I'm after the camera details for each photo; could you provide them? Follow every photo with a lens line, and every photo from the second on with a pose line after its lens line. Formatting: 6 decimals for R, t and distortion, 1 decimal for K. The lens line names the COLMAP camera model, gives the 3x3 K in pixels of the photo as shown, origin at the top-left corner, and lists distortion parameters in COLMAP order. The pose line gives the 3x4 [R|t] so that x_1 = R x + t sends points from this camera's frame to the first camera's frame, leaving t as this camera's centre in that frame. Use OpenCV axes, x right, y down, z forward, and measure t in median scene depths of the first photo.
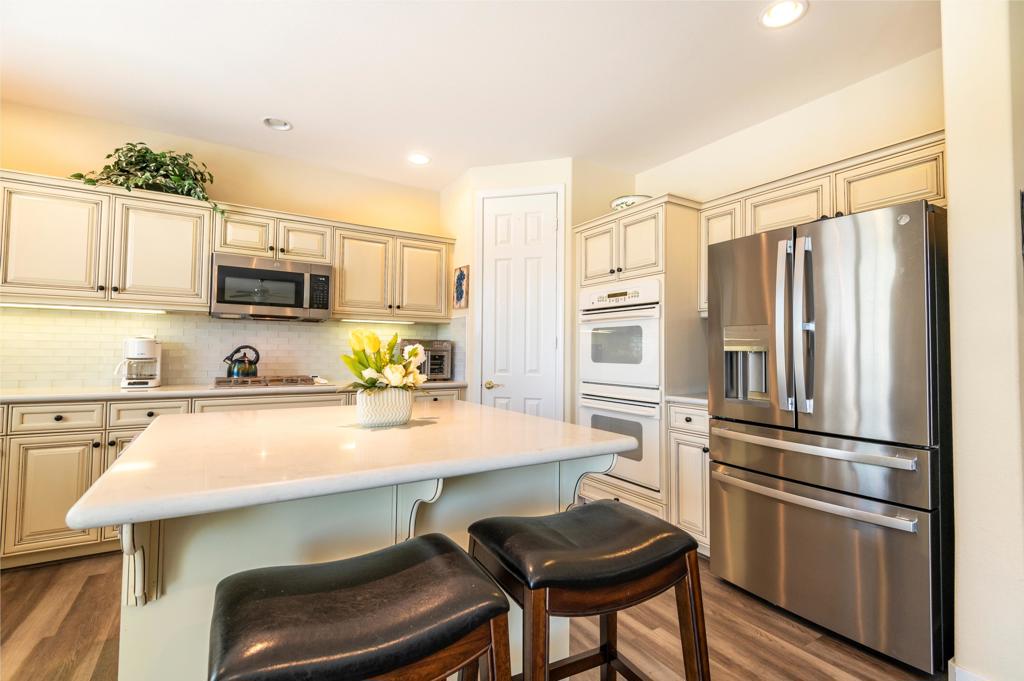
lens RADIAL K [[466.9, 0, 516.5], [0, 466.9, 335.9], [0, 0, 1]] dist [0.034172, -0.006739]
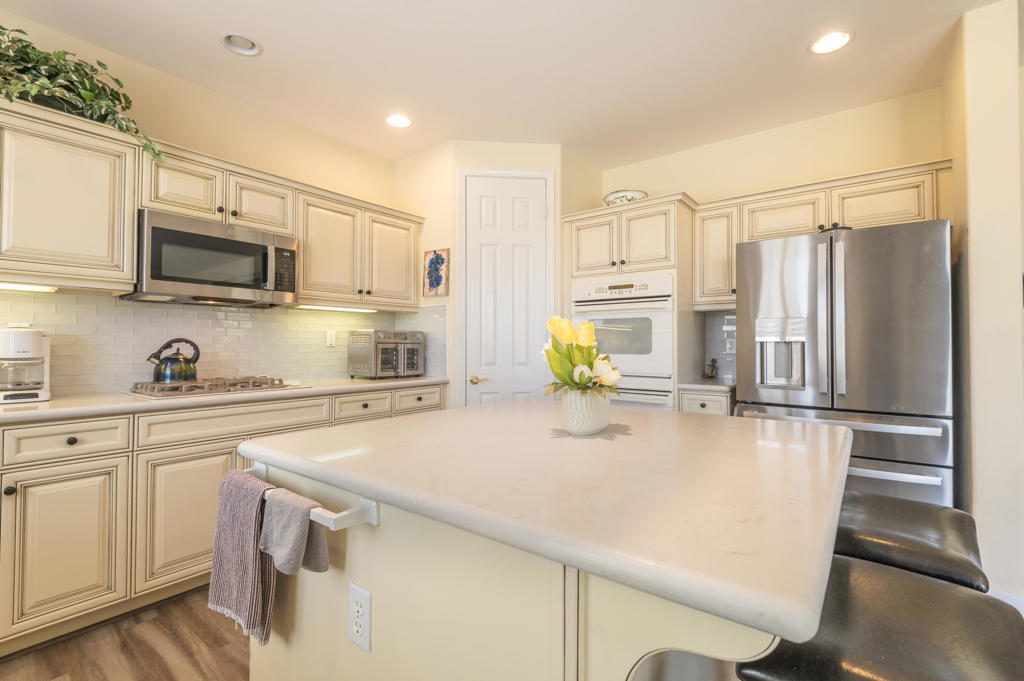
lens RADIAL K [[466.9, 0, 517.6], [0, 466.9, 334.7], [0, 0, 1]] dist [0.034172, -0.006739]
pose [[0.937050, -0.002277, 0.349189, -0.346248], [-0.003643, 0.999861, 0.016296, 0.000542], [-0.349177, -0.016542, 0.936911, 0.122016]]
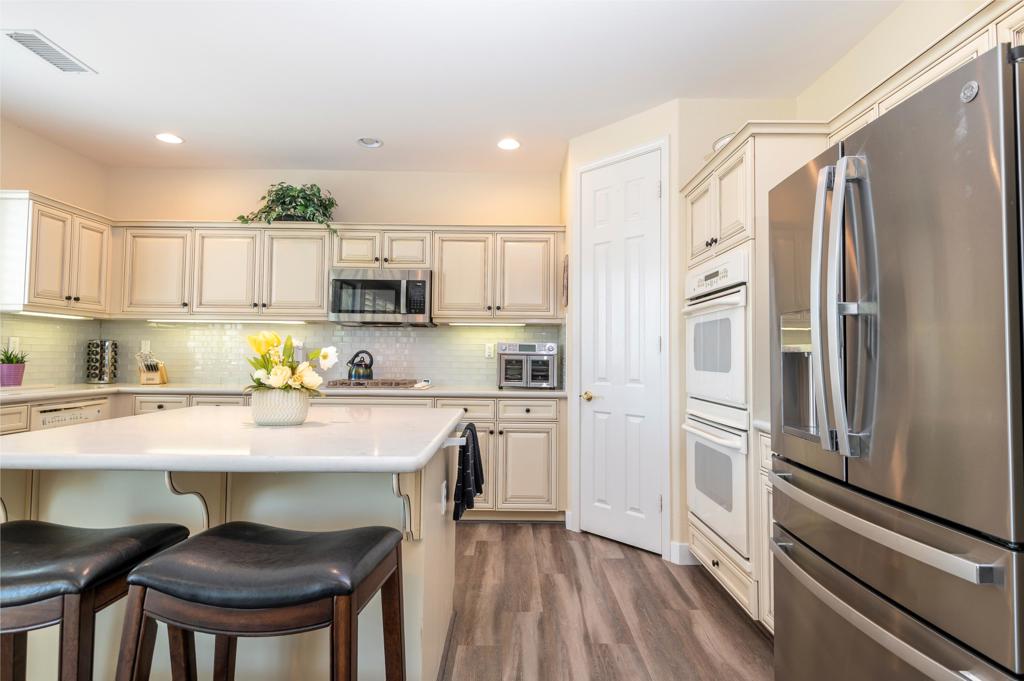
lens RADIAL K [[545.4, 0, 511.5], [0, 545.4, 335.0], [0, 0, 1]] dist [0.061342, -0.000413]
pose [[0.845637, -0.022693, -0.533275, 0.400009], [0.017664, 0.999738, -0.014532, 0.009184], [0.533466, 0.002870, 0.845817, 0.118341]]
